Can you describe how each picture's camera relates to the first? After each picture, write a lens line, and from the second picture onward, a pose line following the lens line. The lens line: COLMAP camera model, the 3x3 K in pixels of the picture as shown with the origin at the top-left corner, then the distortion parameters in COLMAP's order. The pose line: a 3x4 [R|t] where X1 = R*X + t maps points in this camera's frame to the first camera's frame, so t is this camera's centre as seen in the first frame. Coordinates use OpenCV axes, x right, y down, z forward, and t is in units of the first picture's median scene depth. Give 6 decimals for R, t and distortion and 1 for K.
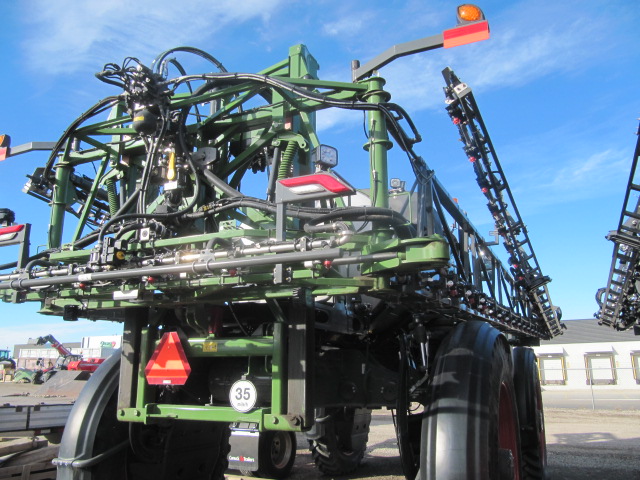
lens RADIAL K [[543.2, 0, 321.5], [0, 543.2, 235.5], [0, 0, 1]] dist [-0.050142, 0.032447]
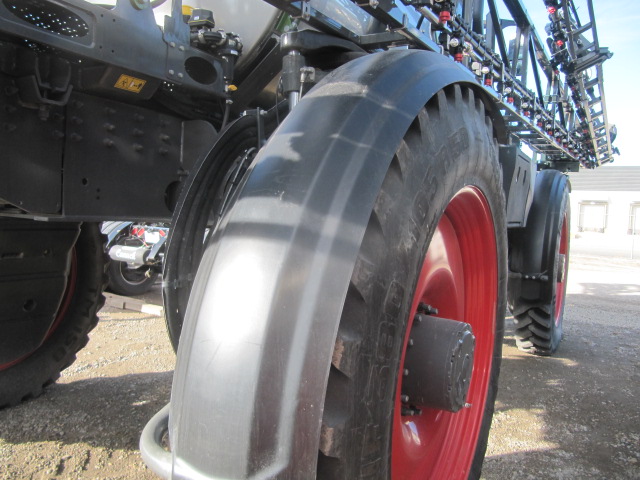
lens RADIAL K [[543.2, 0, 316.1], [0, 543.2, 241.8], [0, 0, 1]] dist [-0.050142, 0.032447]
pose [[0.995477, 0.053344, -0.078607, 0.117191], [-0.026769, 0.951442, 0.306662, 0.084609], [0.091149, -0.303170, 0.948567, 0.254294]]
